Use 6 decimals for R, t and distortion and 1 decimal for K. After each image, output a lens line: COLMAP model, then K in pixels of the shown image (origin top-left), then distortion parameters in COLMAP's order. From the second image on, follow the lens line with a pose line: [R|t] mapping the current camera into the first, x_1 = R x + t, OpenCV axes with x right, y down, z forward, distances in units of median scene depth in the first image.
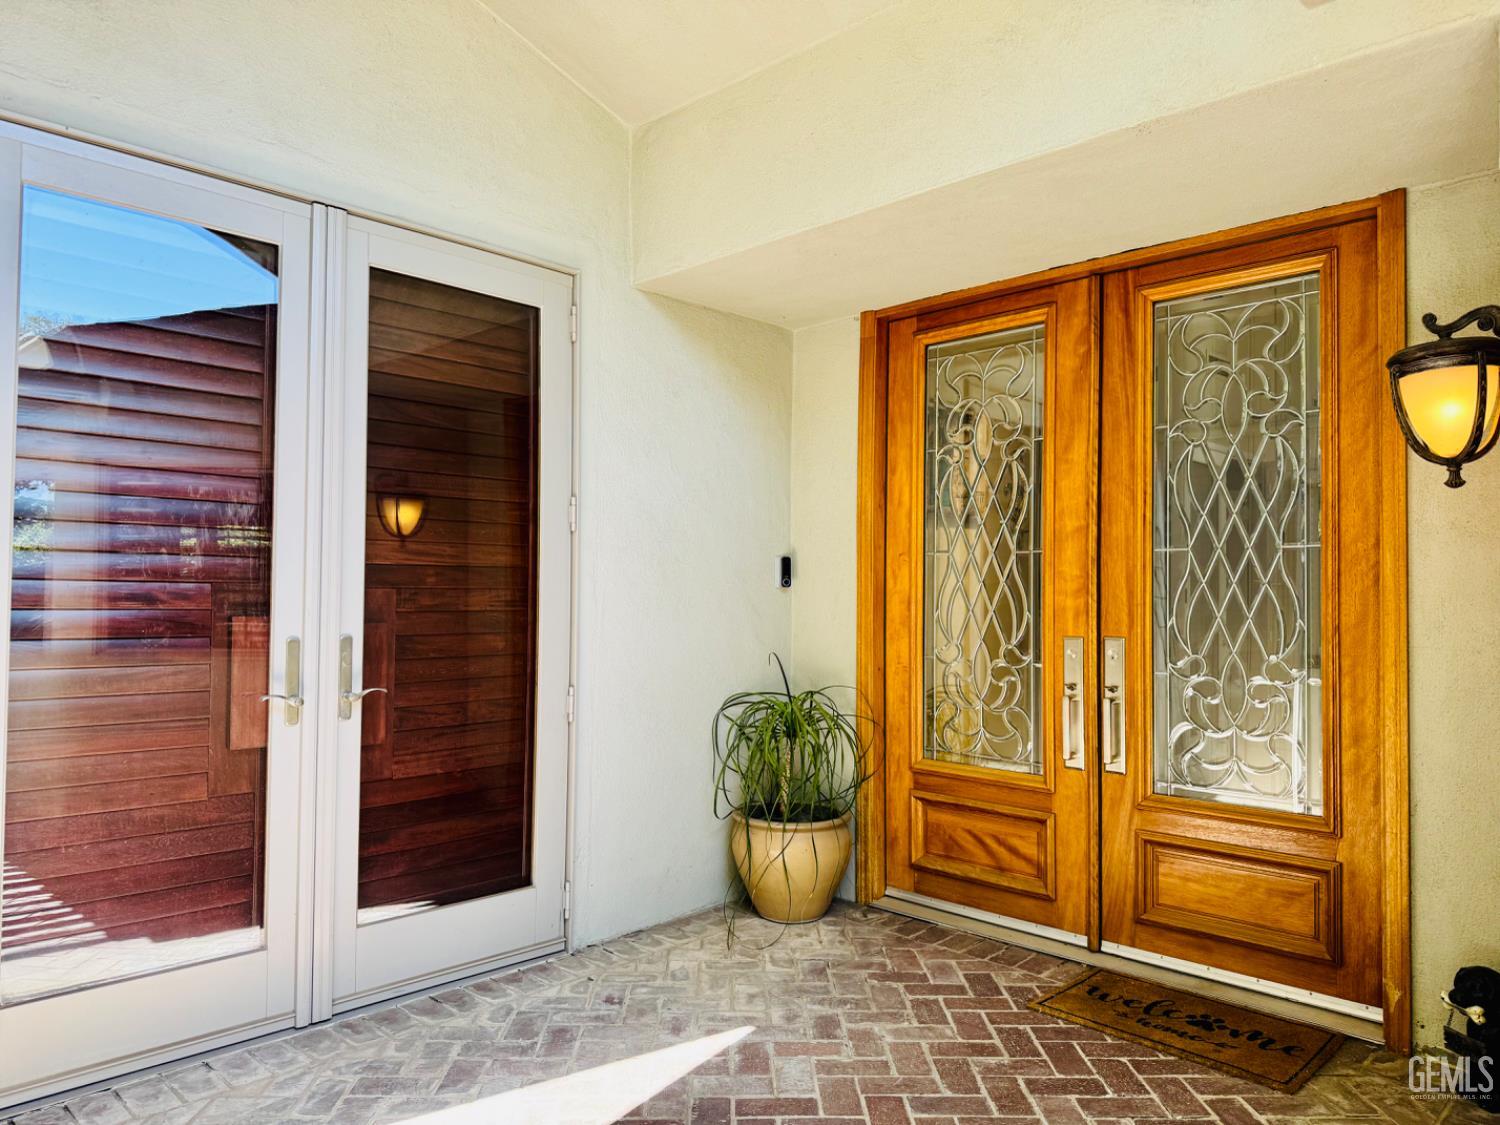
lens RADIAL K [[1060.4, 0, 747.4], [0, 1060.4, 570.5], [0, 0, 1]] dist [0.070585, -0.098666]
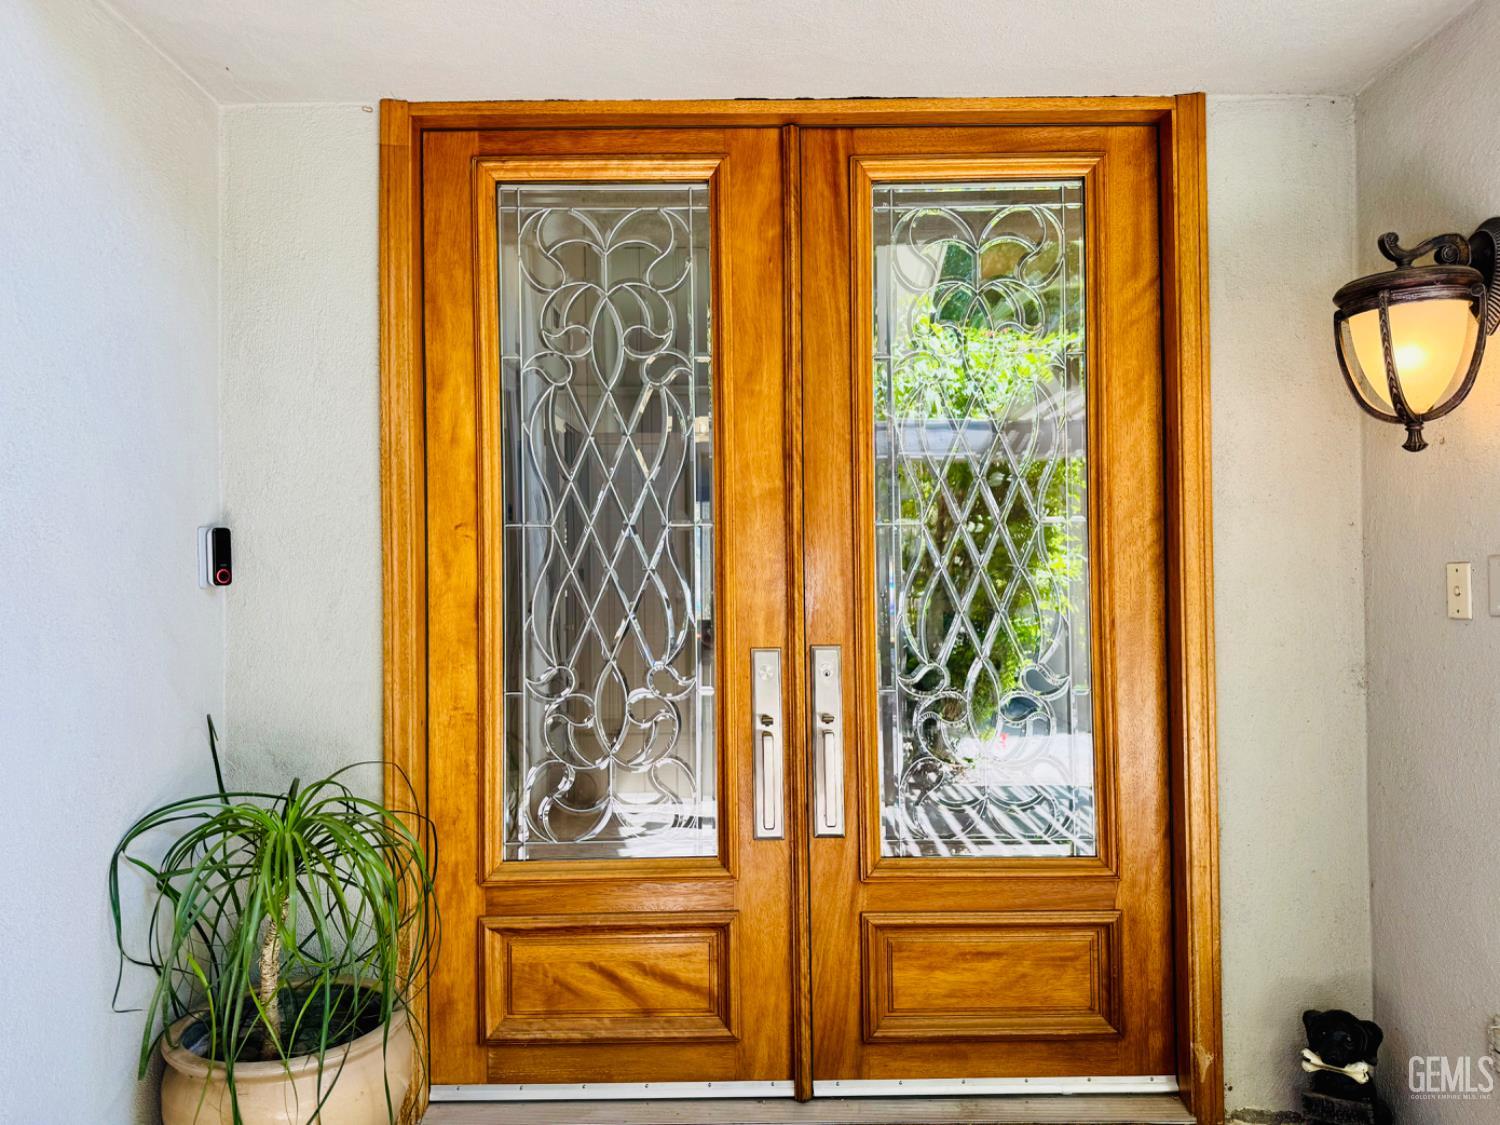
lens RADIAL K [[1074.9, 0, 760.2], [0, 1074.9, 562.3], [0, 0, 1]] dist [0.115653, -0.186932]
pose [[0.708988, -0.011523, 0.705127, -0.187398], [0.002485, 0.999901, 0.013841, -0.003263], [-0.705216, -0.008061, 0.708946, 0.506991]]
